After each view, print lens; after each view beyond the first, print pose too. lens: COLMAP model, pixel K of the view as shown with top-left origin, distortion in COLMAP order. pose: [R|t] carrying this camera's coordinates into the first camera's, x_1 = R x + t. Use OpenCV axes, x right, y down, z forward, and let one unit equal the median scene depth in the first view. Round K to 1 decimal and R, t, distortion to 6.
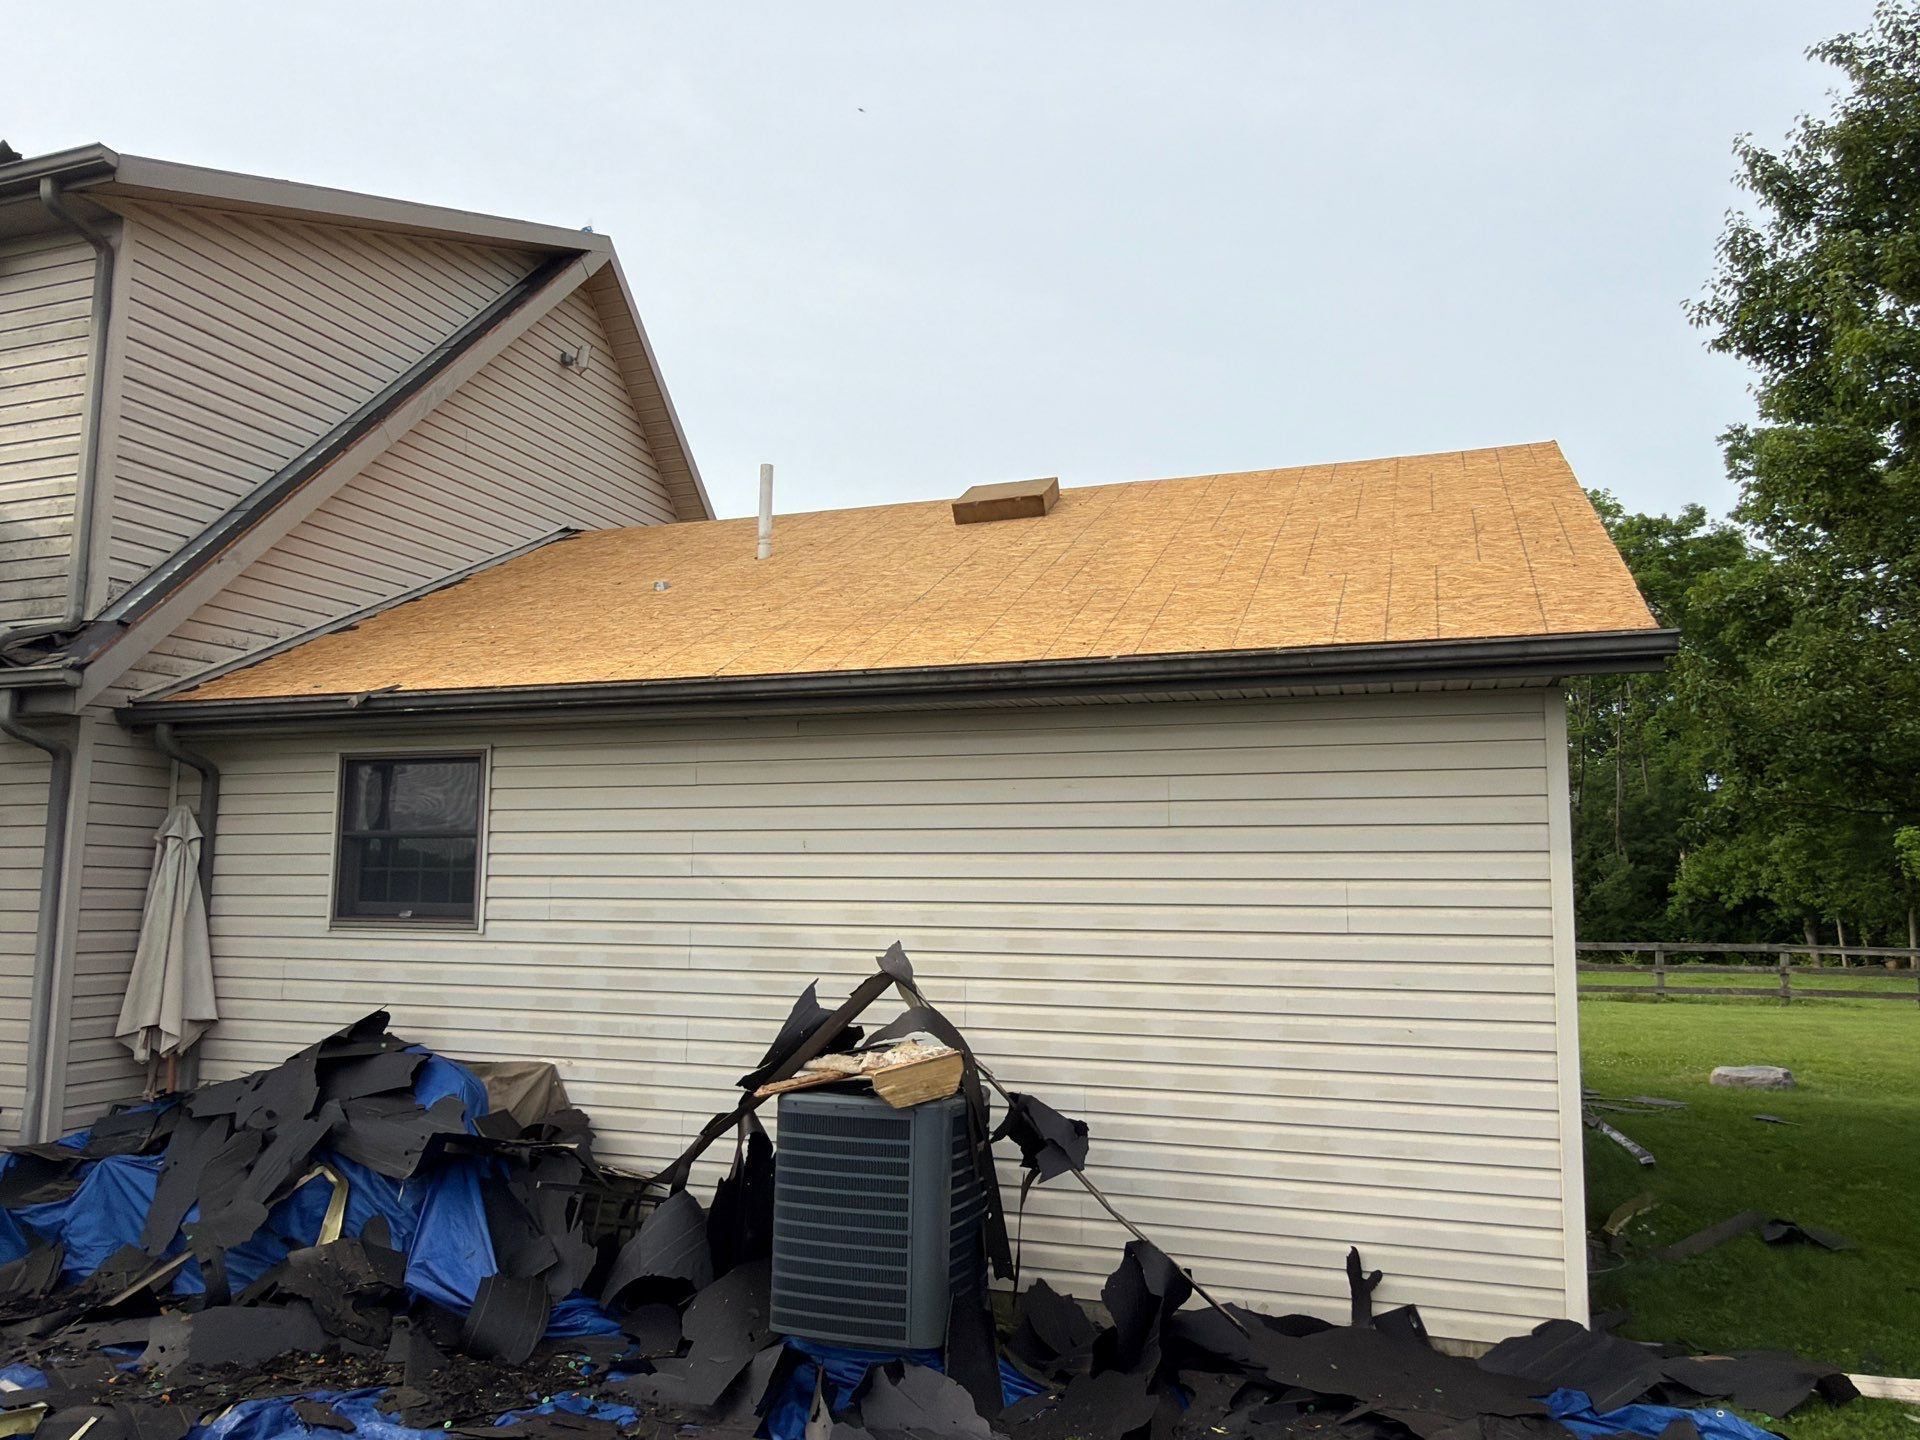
lens RADIAL K [[1364.6, 0, 960.0], [0, 1364.6, 720.0], [0, 0, 1]] dist [0.000861, -0.014772]
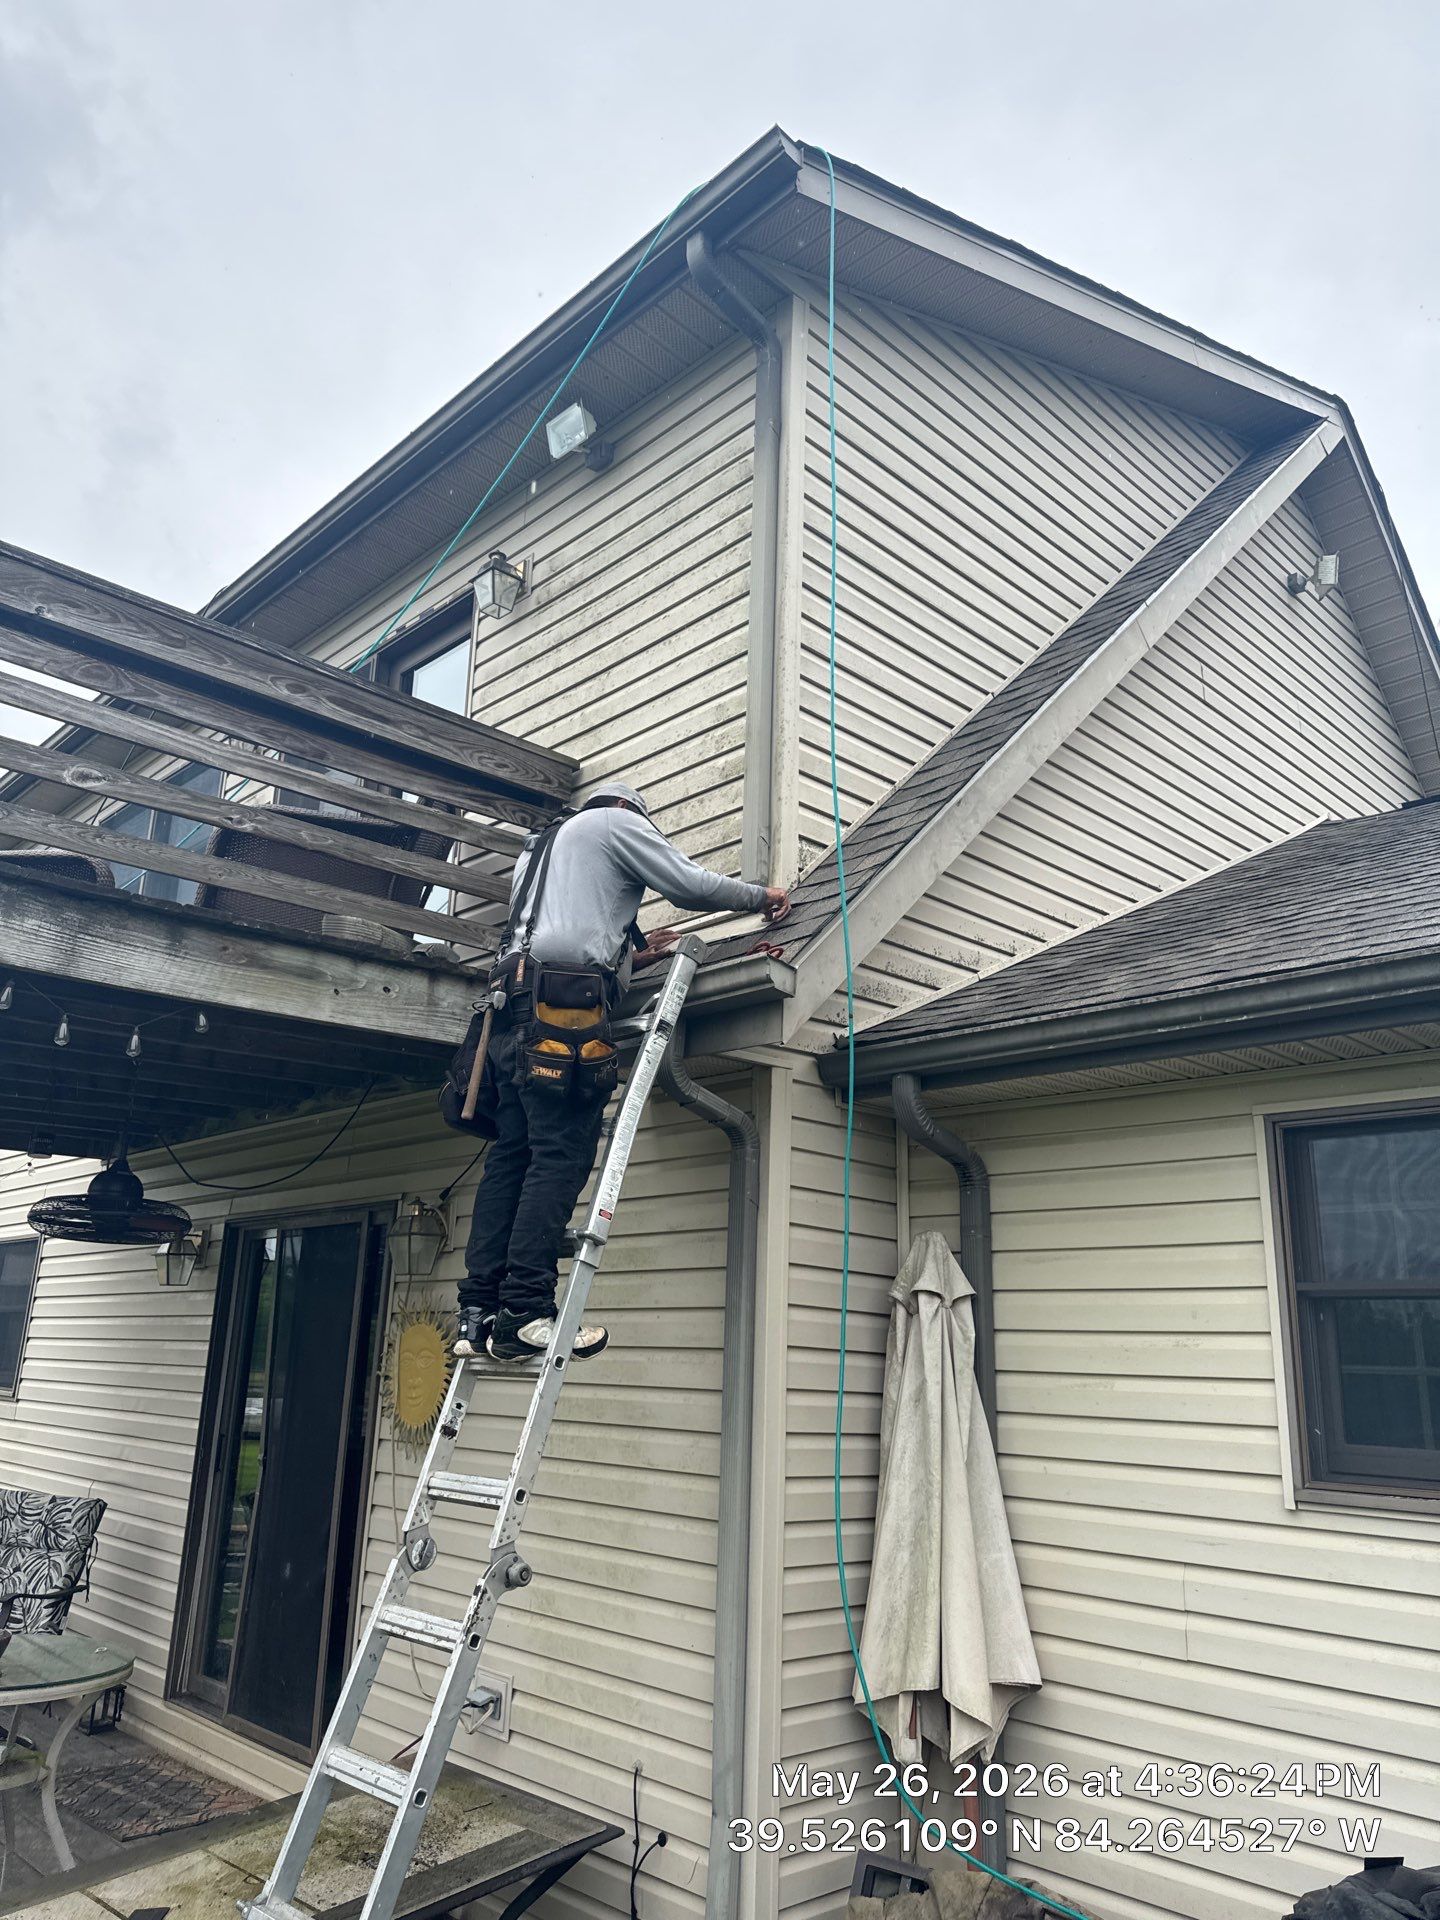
lens RADIAL K [[1337.1, 0, 720.0], [0, 1337.1, 960.0], [0, 0, 1]] dist [0.064361, -0.108914]
pose [[0.887617, -0.104243, -0.448631, -0.402500], [0.022458, 0.982688, -0.183901, 0.053028], [0.460035, 0.153158, 0.874592, 0.488910]]
